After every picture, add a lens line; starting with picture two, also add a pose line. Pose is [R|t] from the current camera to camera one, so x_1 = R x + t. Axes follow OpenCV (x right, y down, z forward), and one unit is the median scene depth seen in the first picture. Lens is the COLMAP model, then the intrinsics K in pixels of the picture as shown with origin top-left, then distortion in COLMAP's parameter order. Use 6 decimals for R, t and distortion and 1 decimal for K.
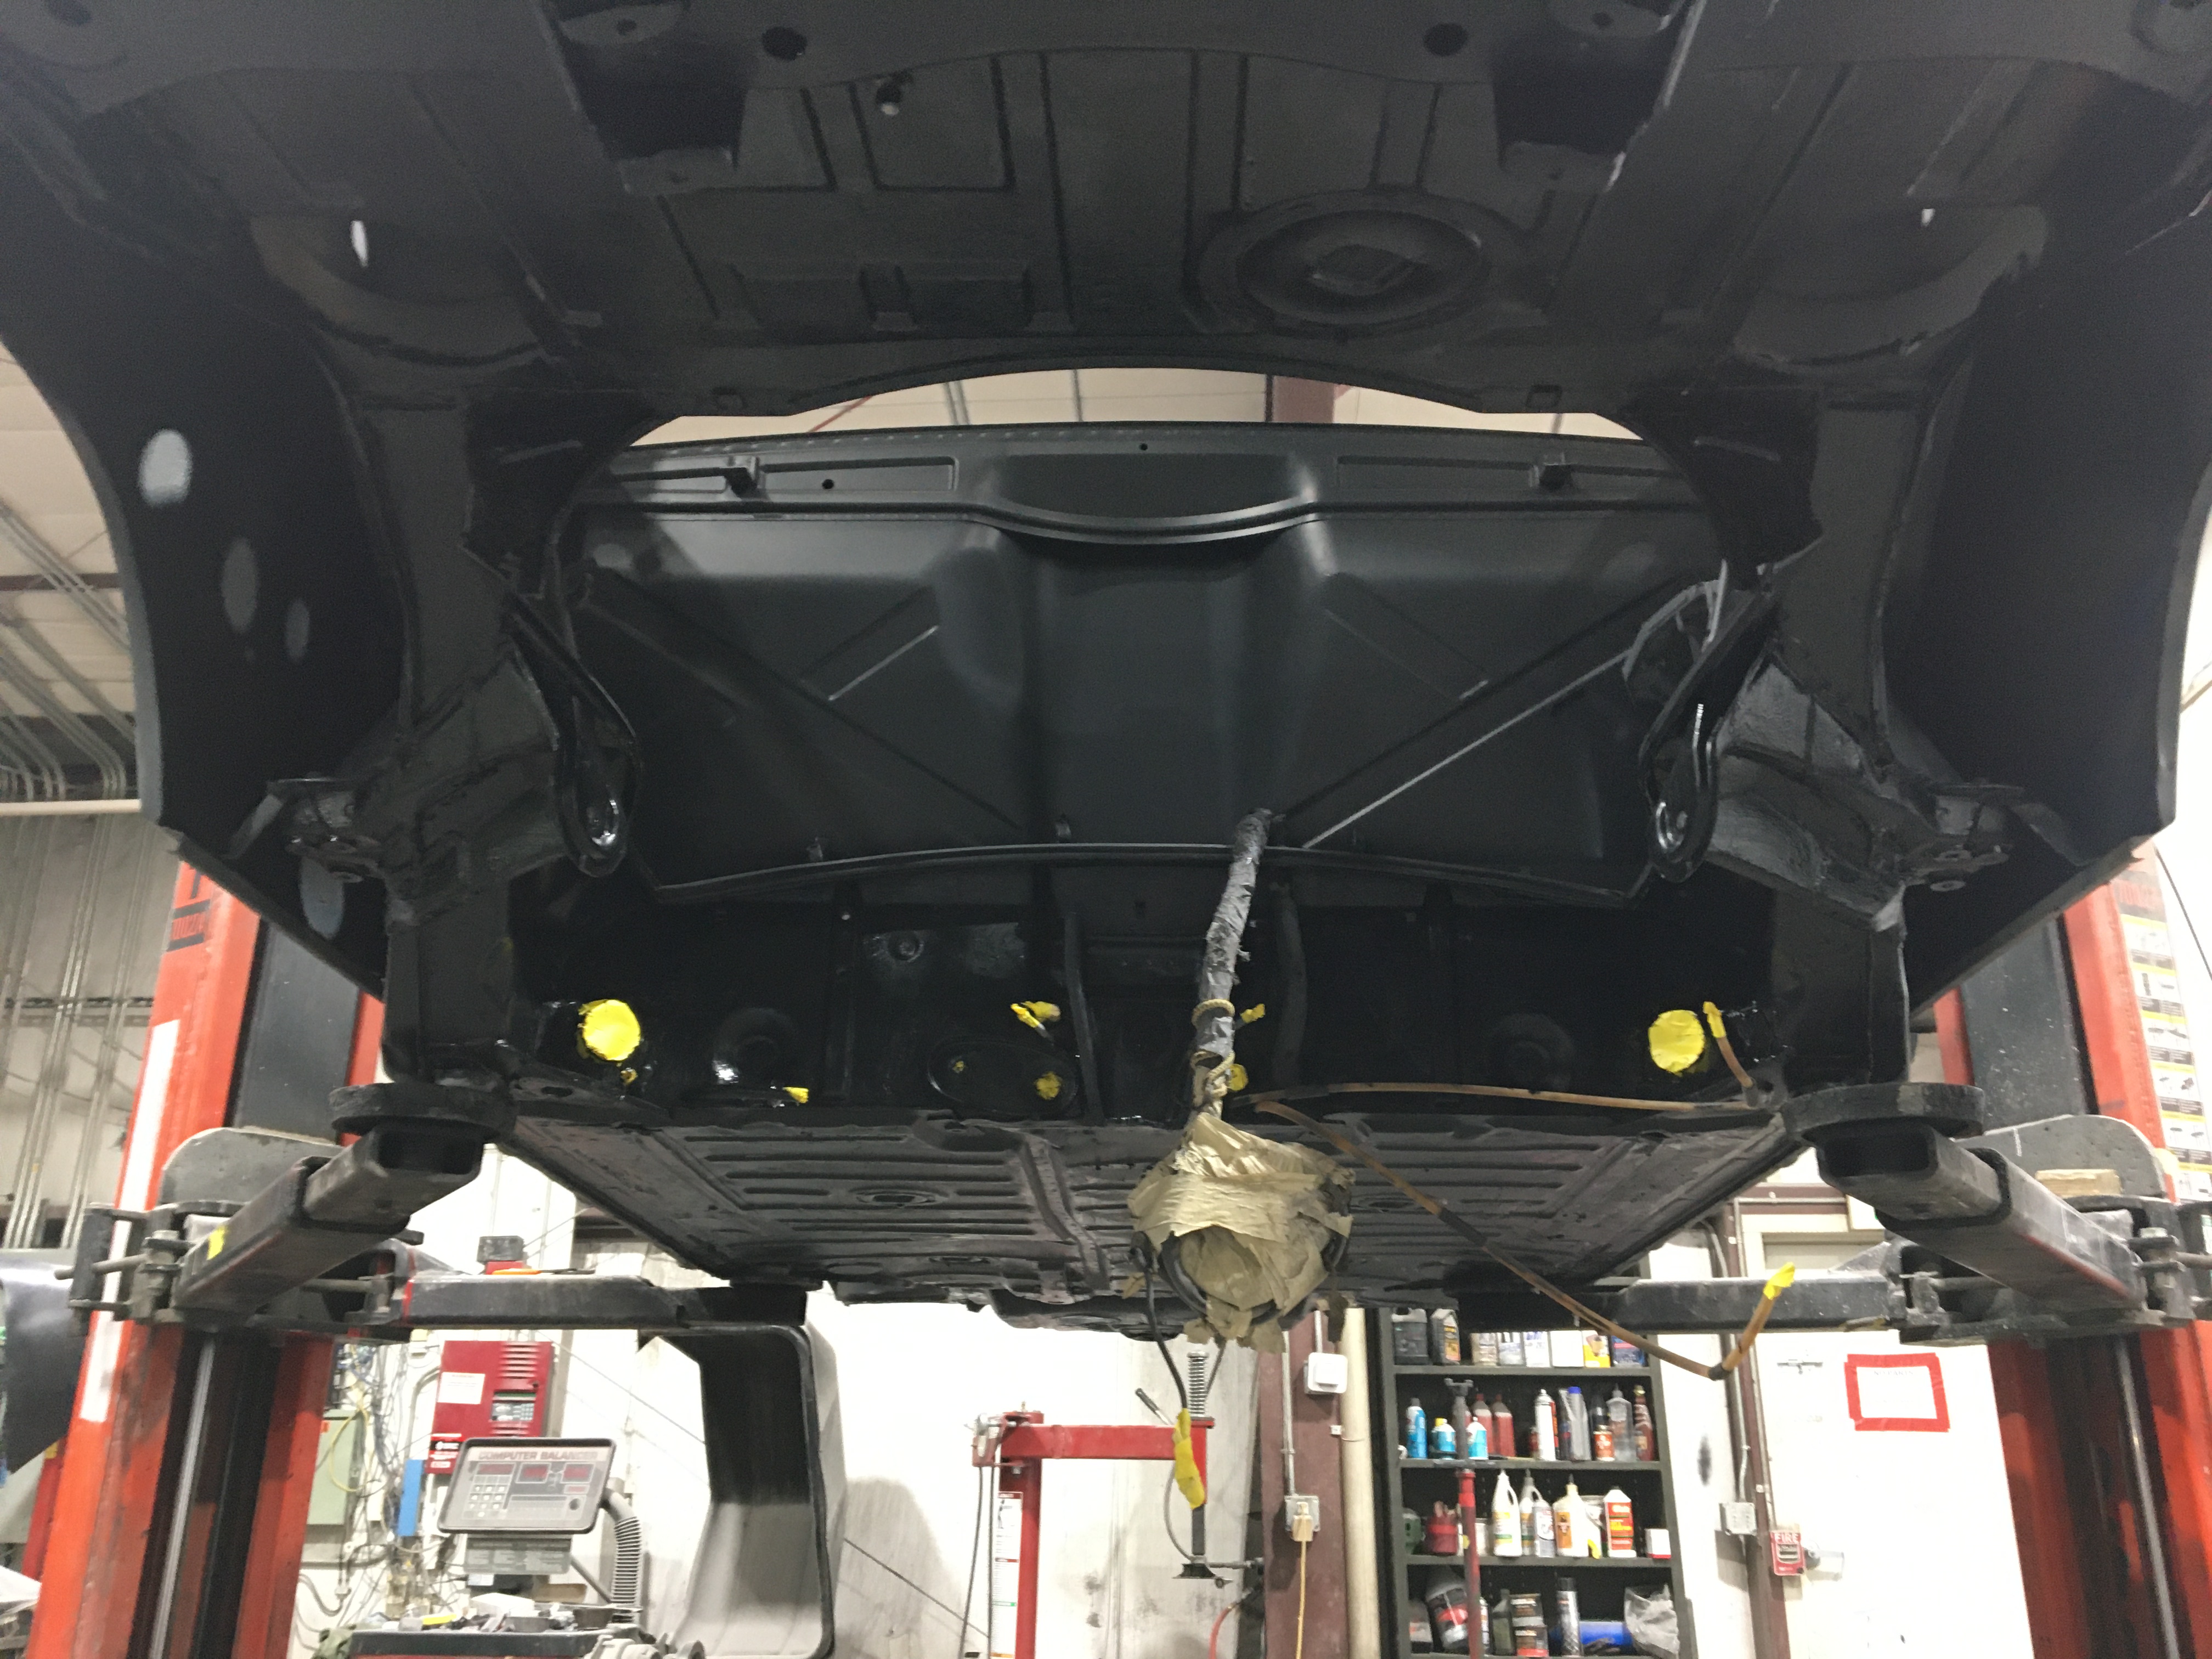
lens RADIAL K [[1847.0, 0, 1132.5], [0, 1847.0, 821.2], [0, 0, 1]] dist [0.068296, -0.100146]
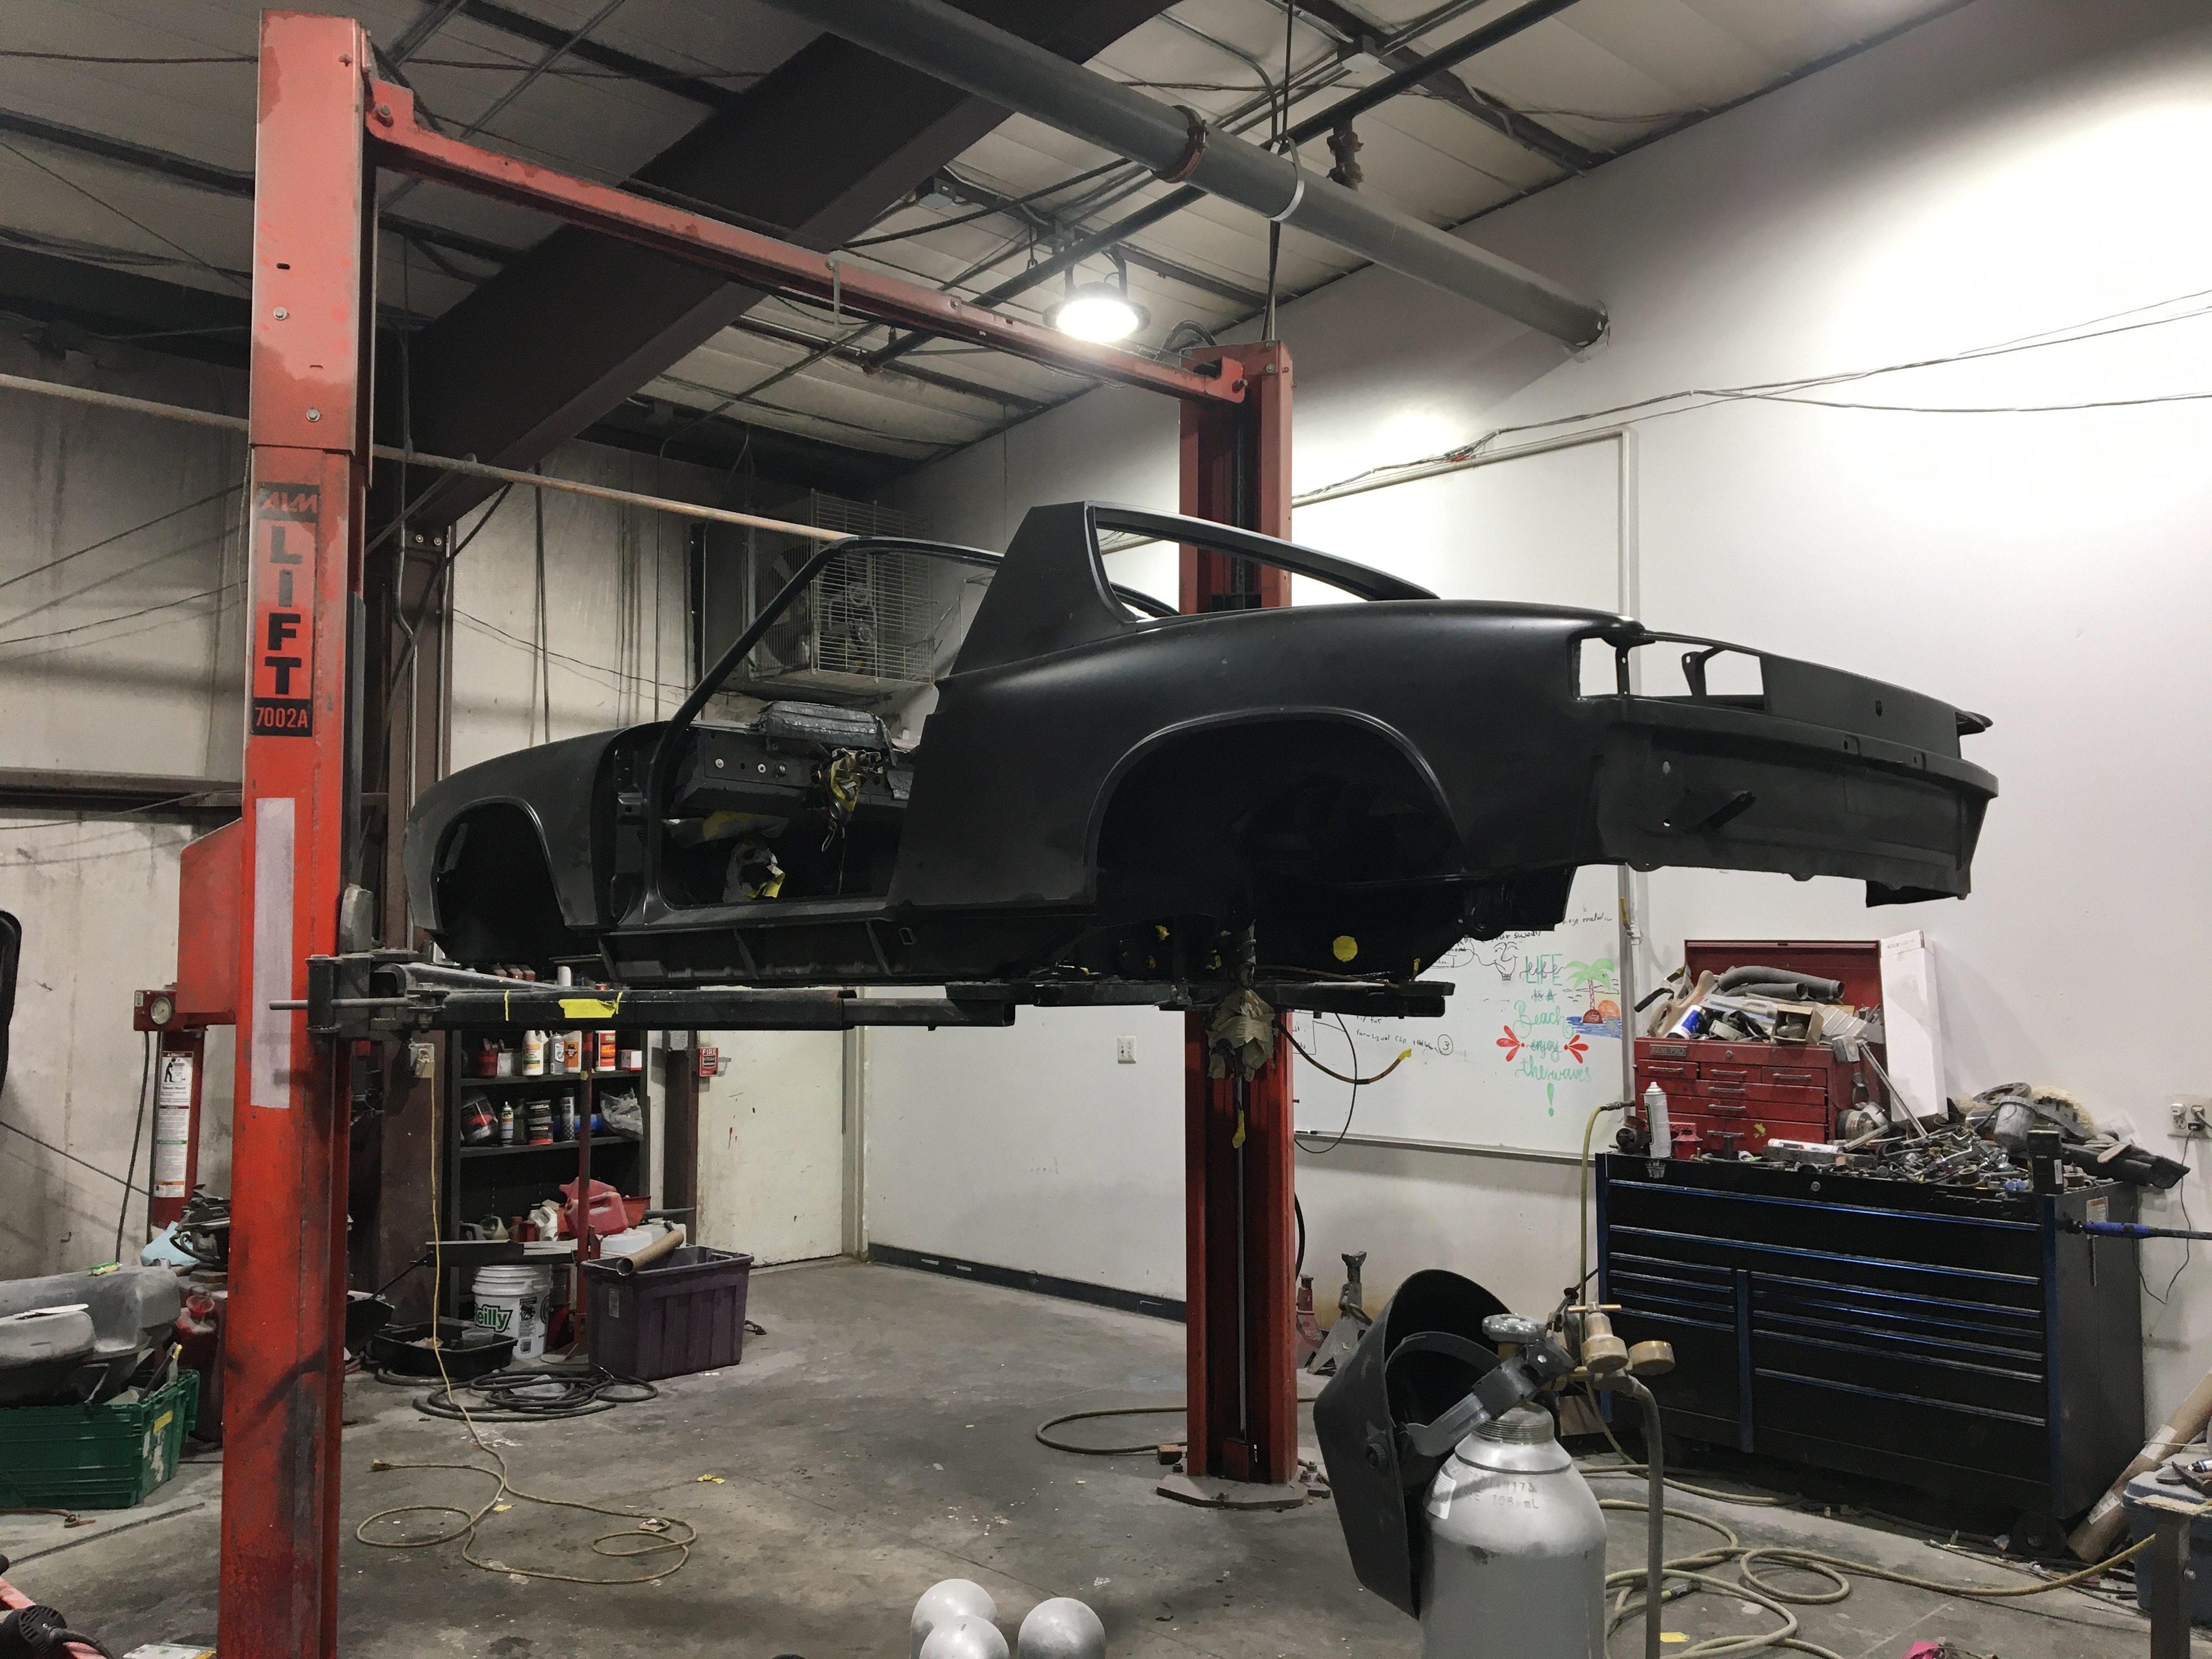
lens RADIAL K [[1847.0, 0, 1124.8], [0, 1847.0, 820.8], [0, 0, 1]] dist [0.068296, -0.100146]
pose [[0.673080, 0.047318, 0.738055, -0.495703], [-0.256425, 0.950977, 0.172882, -0.113748], [-0.693693, -0.305619, 0.652217, -0.098833]]
